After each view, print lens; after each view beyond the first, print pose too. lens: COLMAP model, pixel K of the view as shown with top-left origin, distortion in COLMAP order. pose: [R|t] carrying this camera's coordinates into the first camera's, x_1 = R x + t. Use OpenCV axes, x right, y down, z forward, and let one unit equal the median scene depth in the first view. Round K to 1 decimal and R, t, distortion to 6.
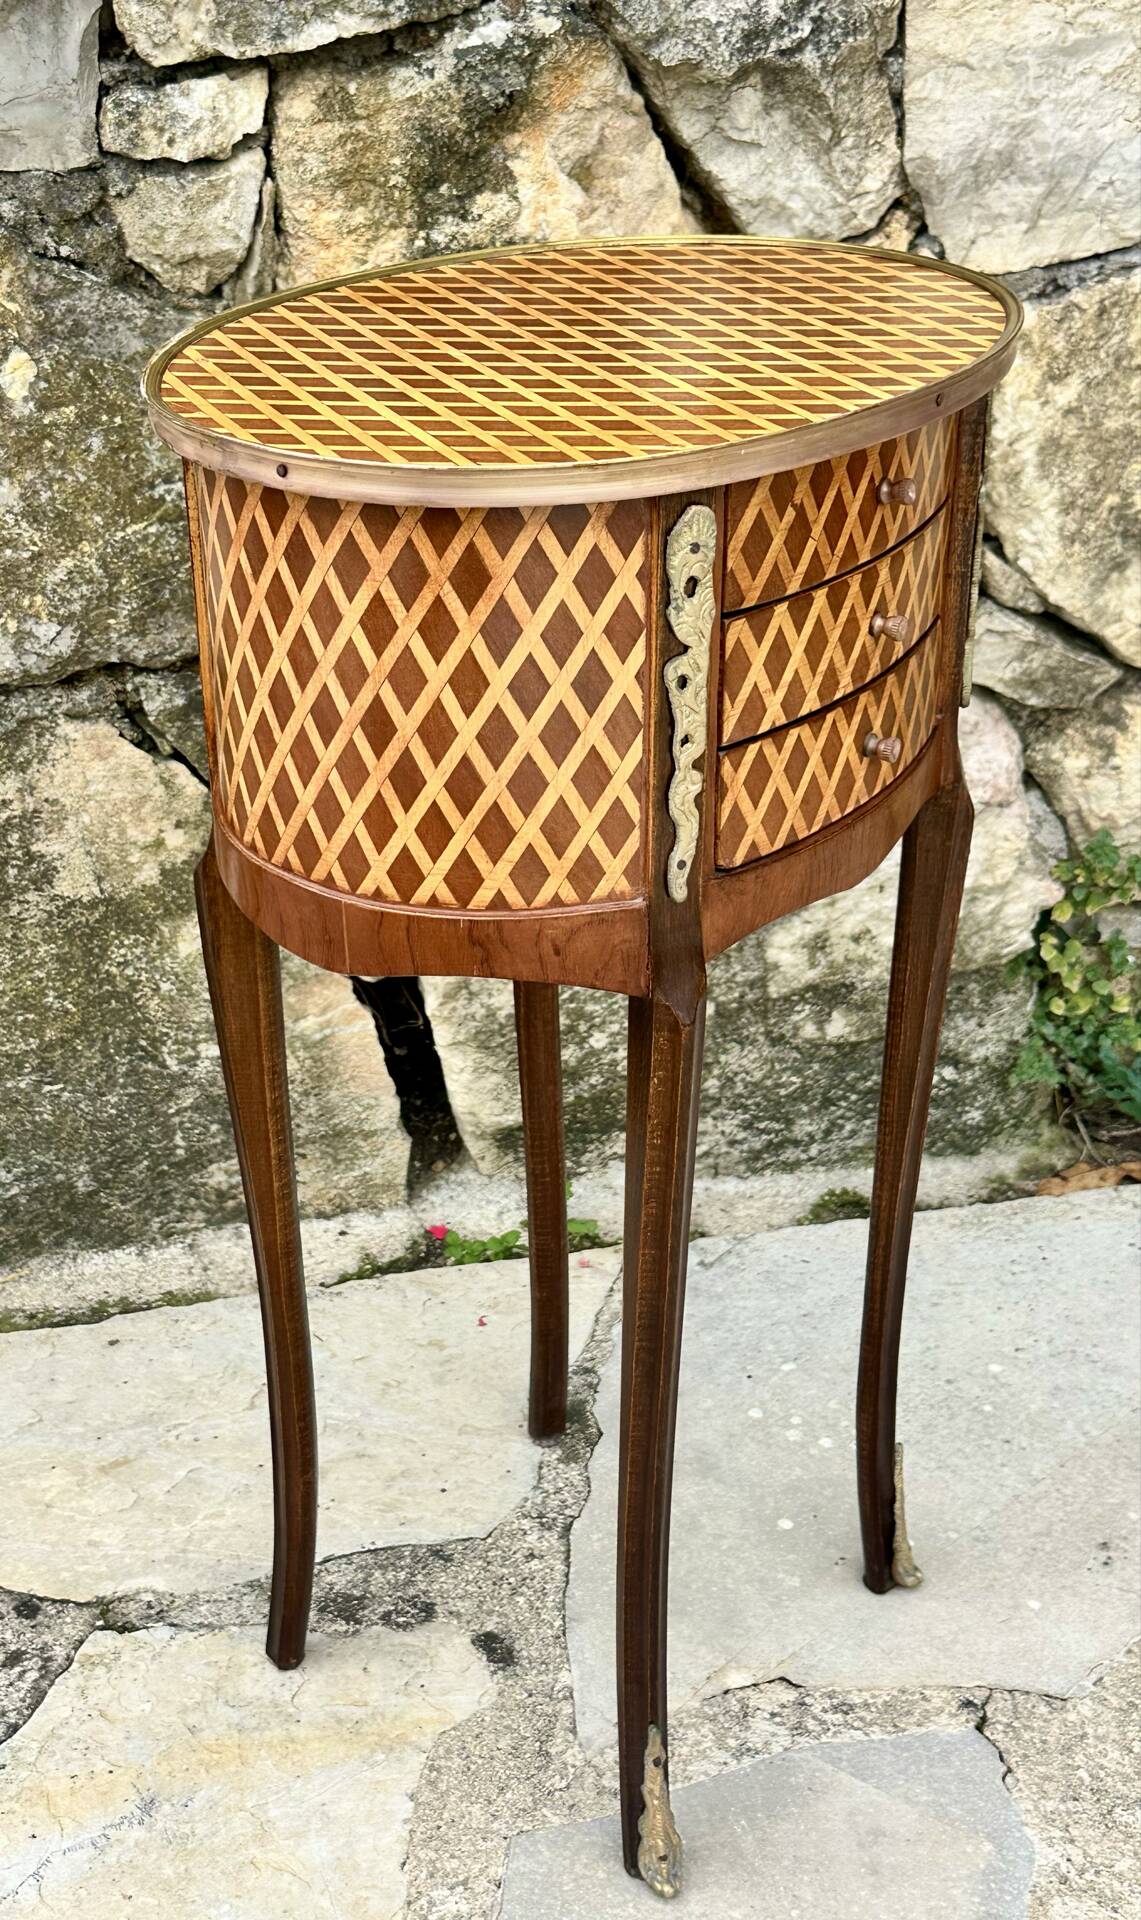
lens RADIAL K [[2322.2, 0, 496.9], [0, 2322.2, 980.8], [0, 0, 1]] dist [0.078575, 0.000000]
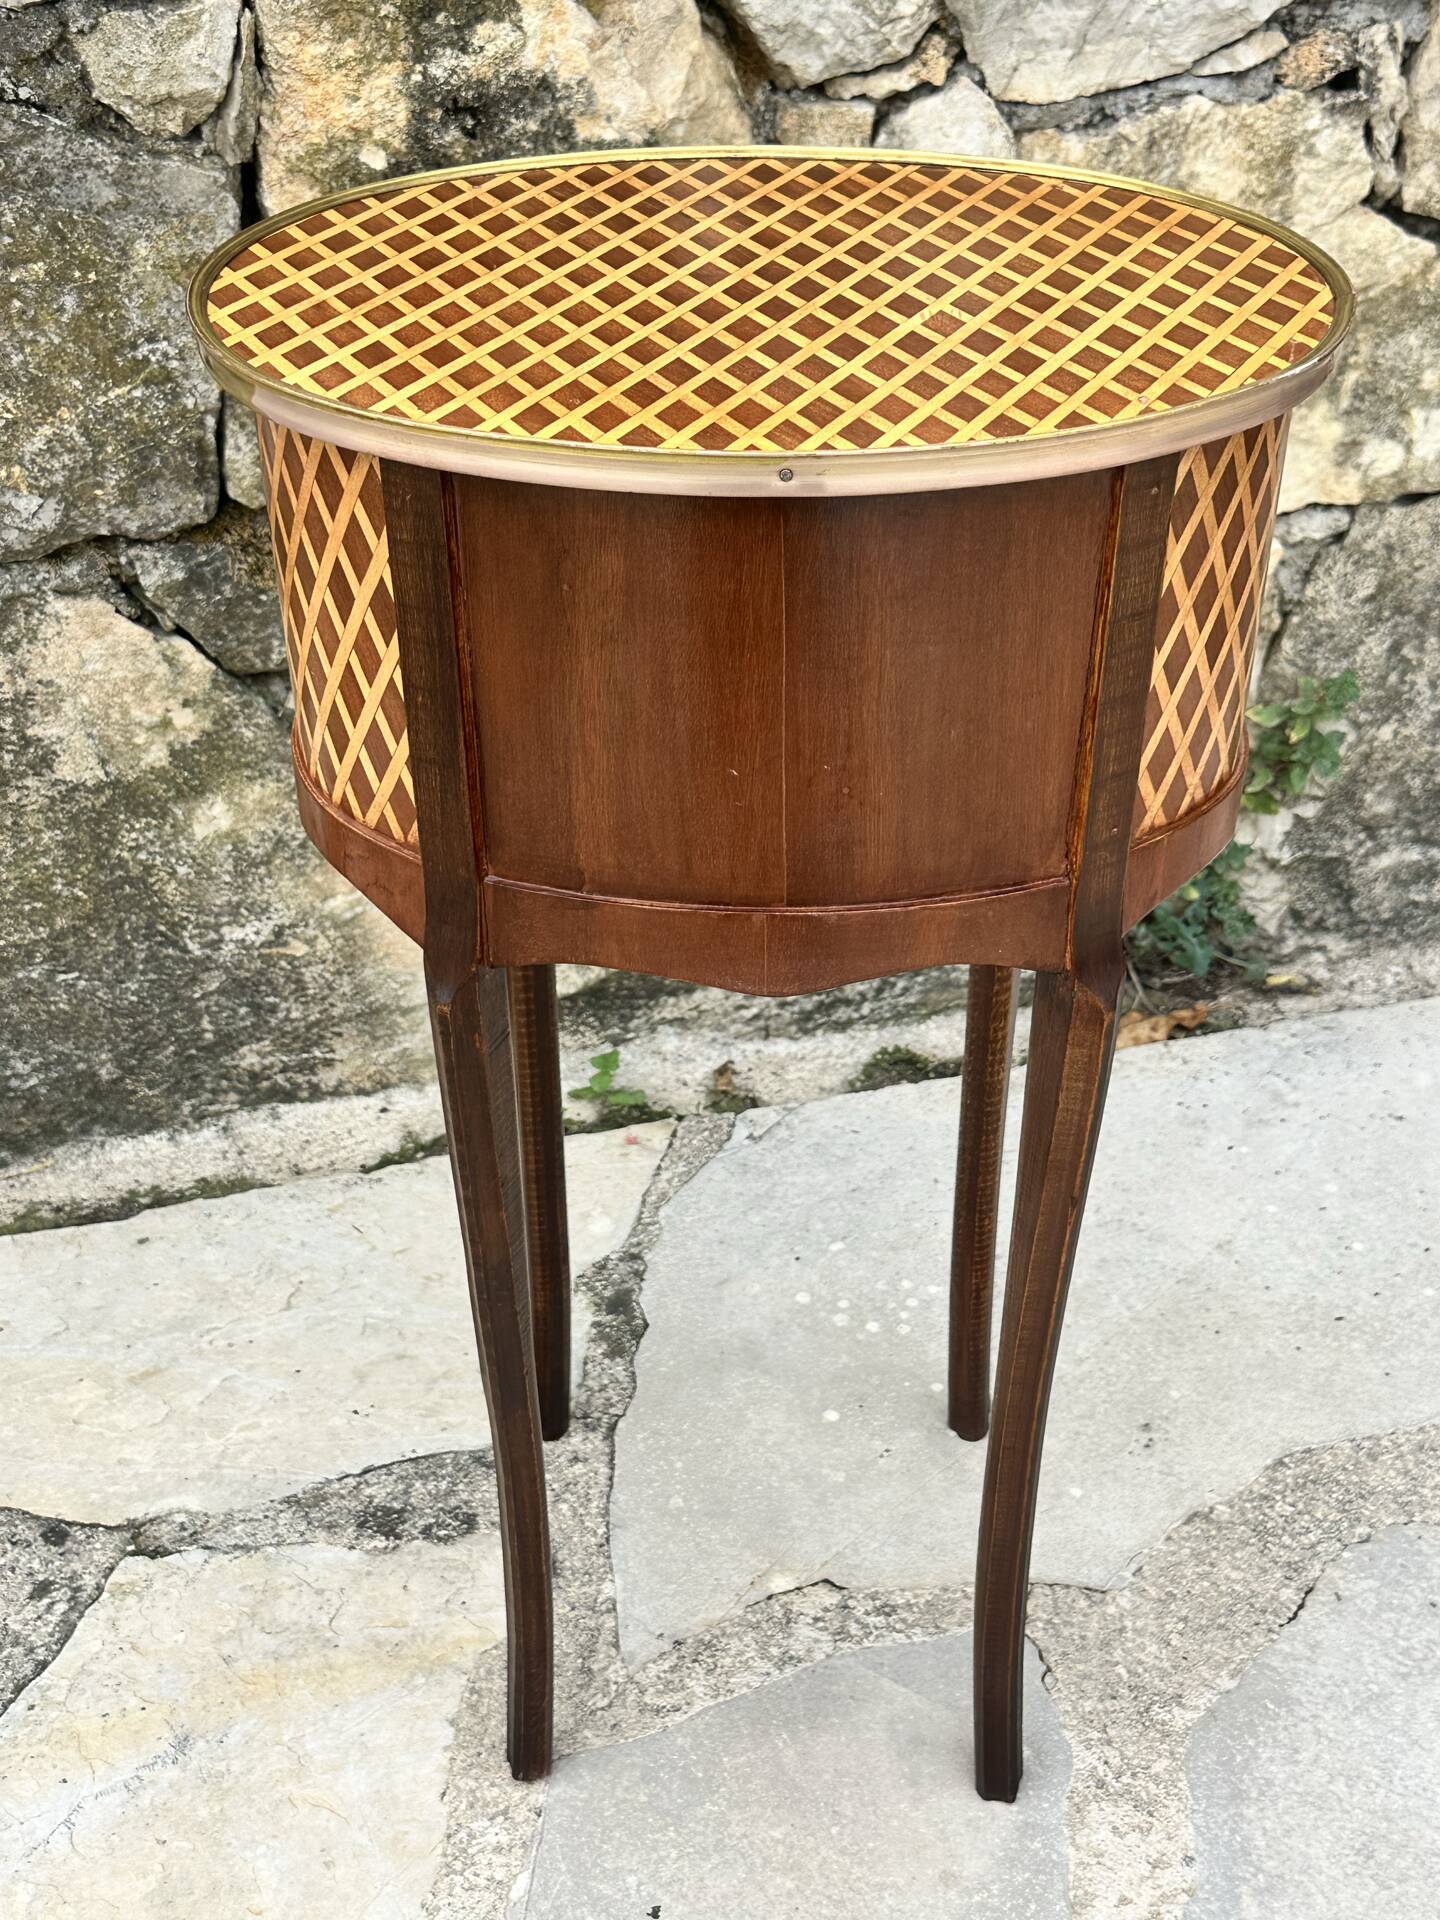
lens RADIAL K [[2327.8, 0, 722.3], [0, 2327.8, 973.5], [0, 0, 1]] dist [0.055599, 0.000000]
pose [[0.998027, -0.023996, 0.058019, 0.024425], [0.017520, 0.993815, 0.109662, -0.063973], [-0.060291, -0.108429, 0.992274, 0.040269]]
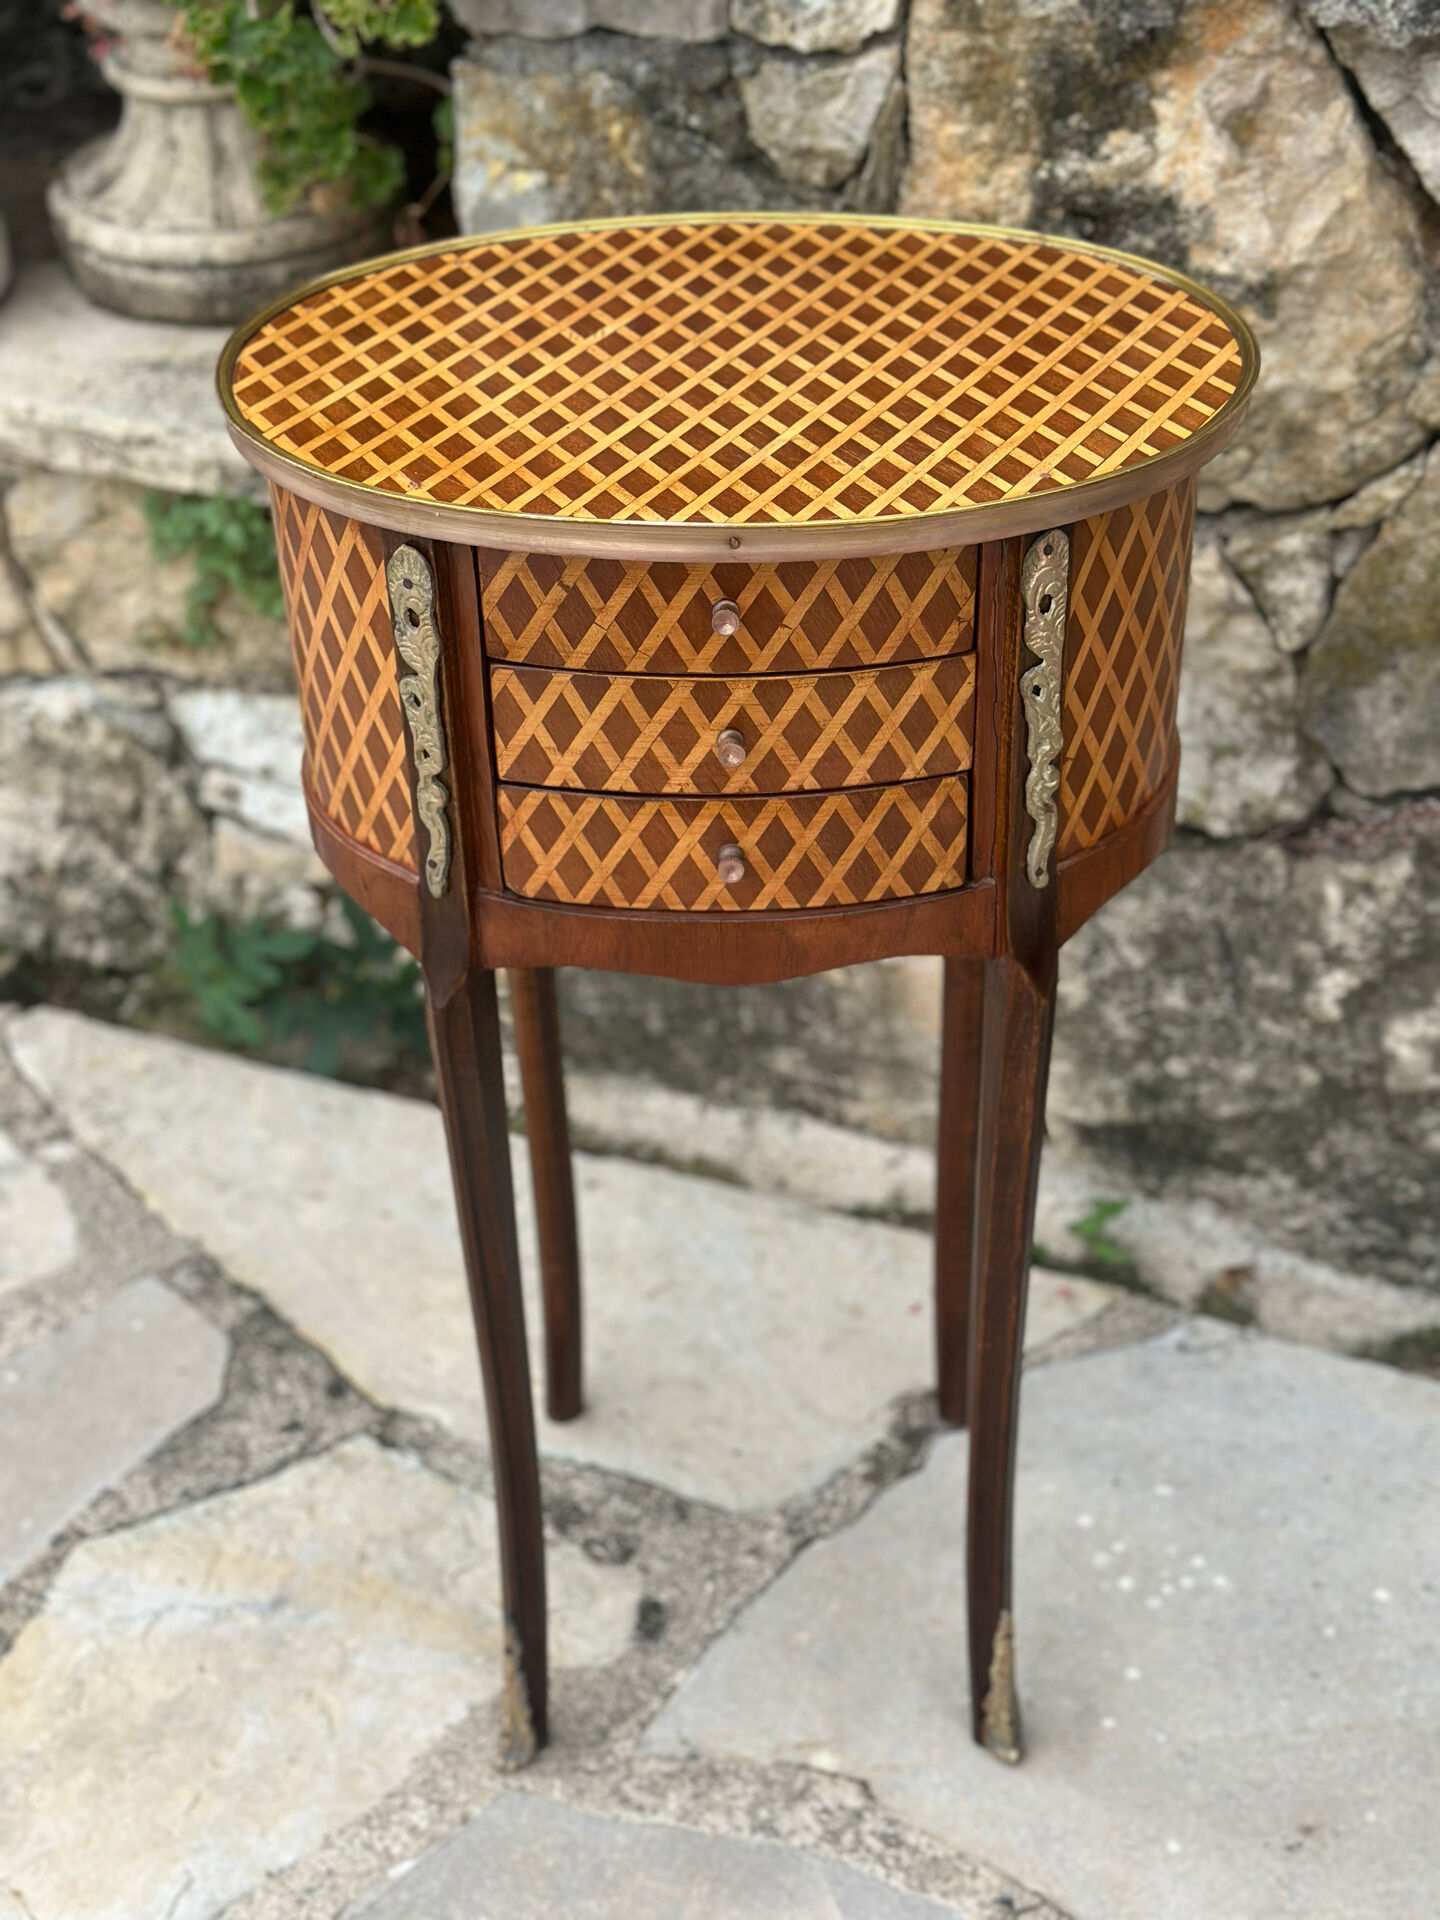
lens RADIAL K [[2621.1, 0, 719.6], [0, 2621.1, 975.7], [0, 0, 1]] dist [0.086344, 0.000000]
pose [[0.816348, 0.329316, -0.474475, 0.438418], [-0.267959, 0.943704, 0.193959, -0.186032], [0.511638, -0.031198, 0.858635, 0.059525]]
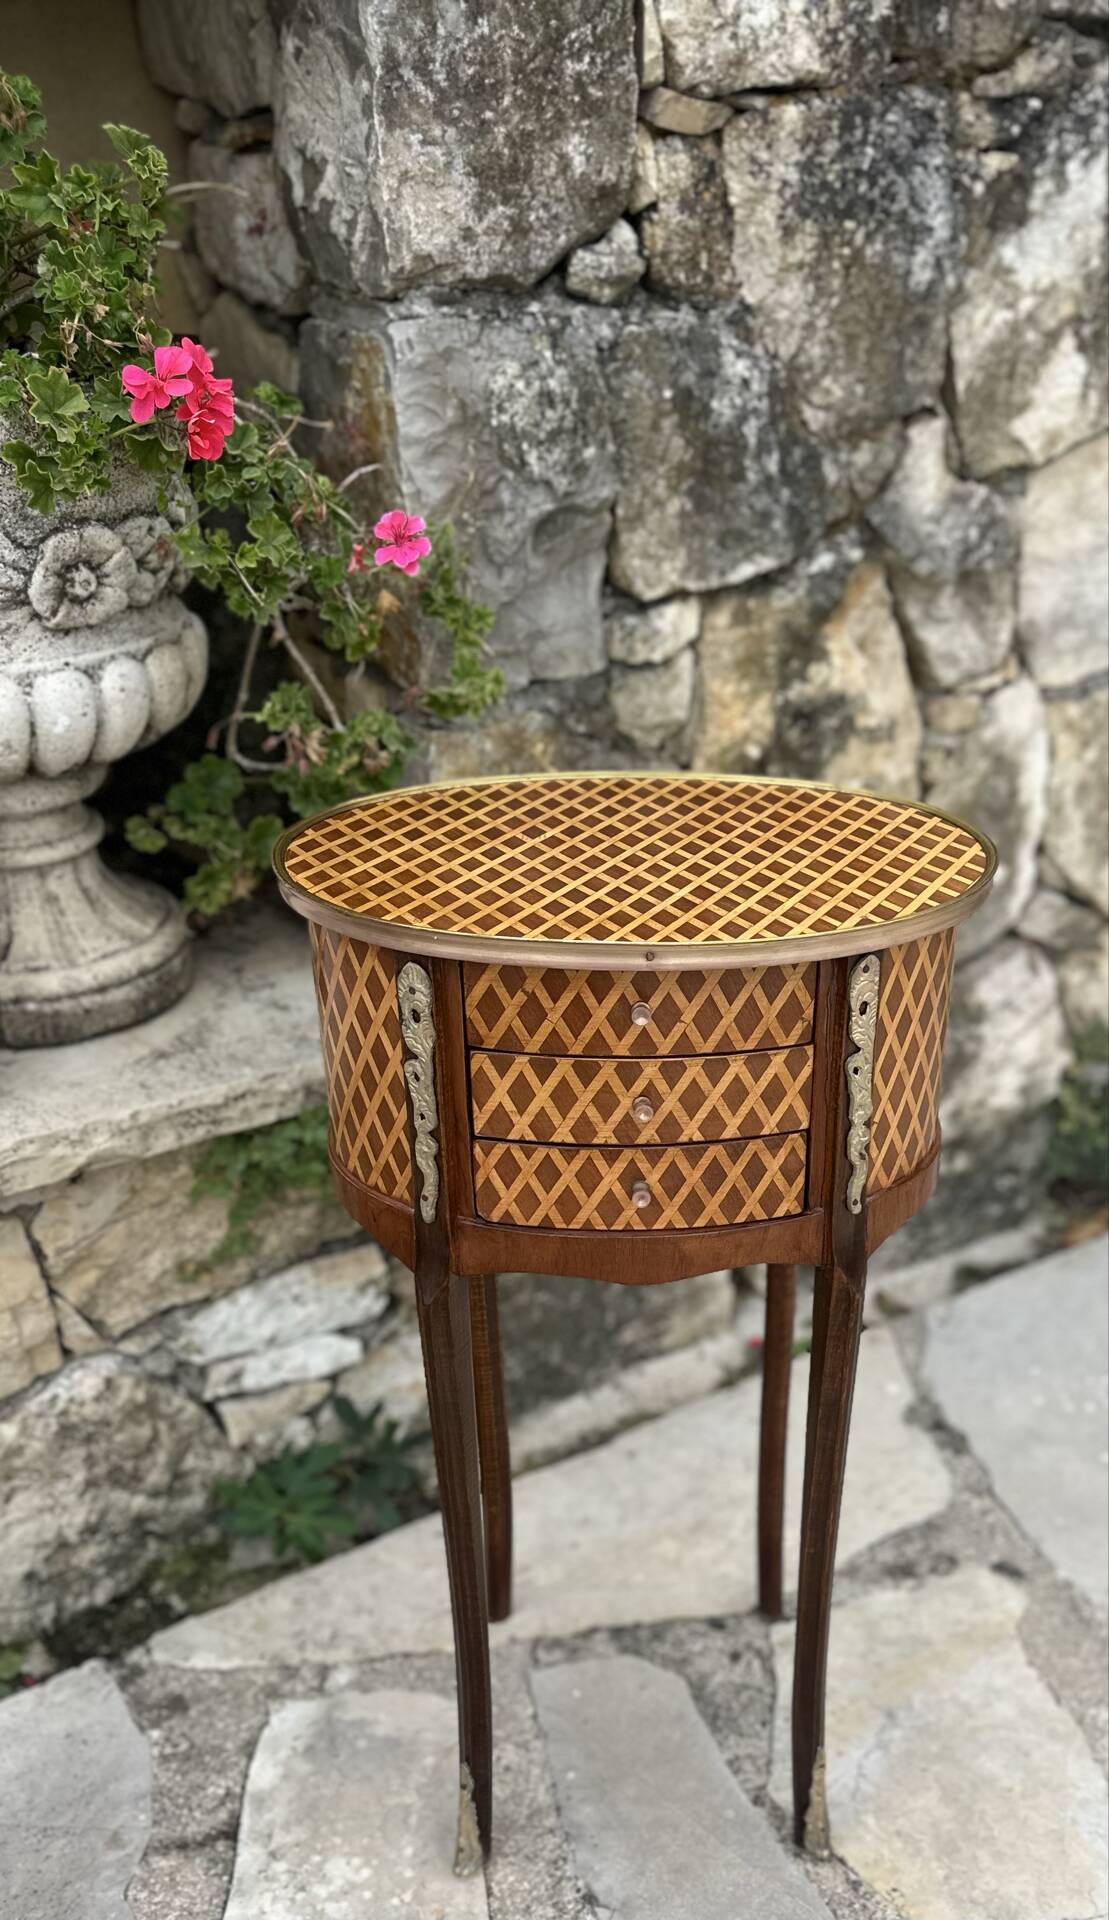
lens RADIAL K [[1627.2, 0, 681.7], [0, 1627.2, 1199.4], [0, 0, 1]] dist [0.063375, -0.010794]
pose [[0.852526, 0.277801, -0.442748, 0.378831], [-0.272304, 0.959089, 0.077448, -0.124806], [0.446150, 0.054536, 0.893295, 0.129208]]
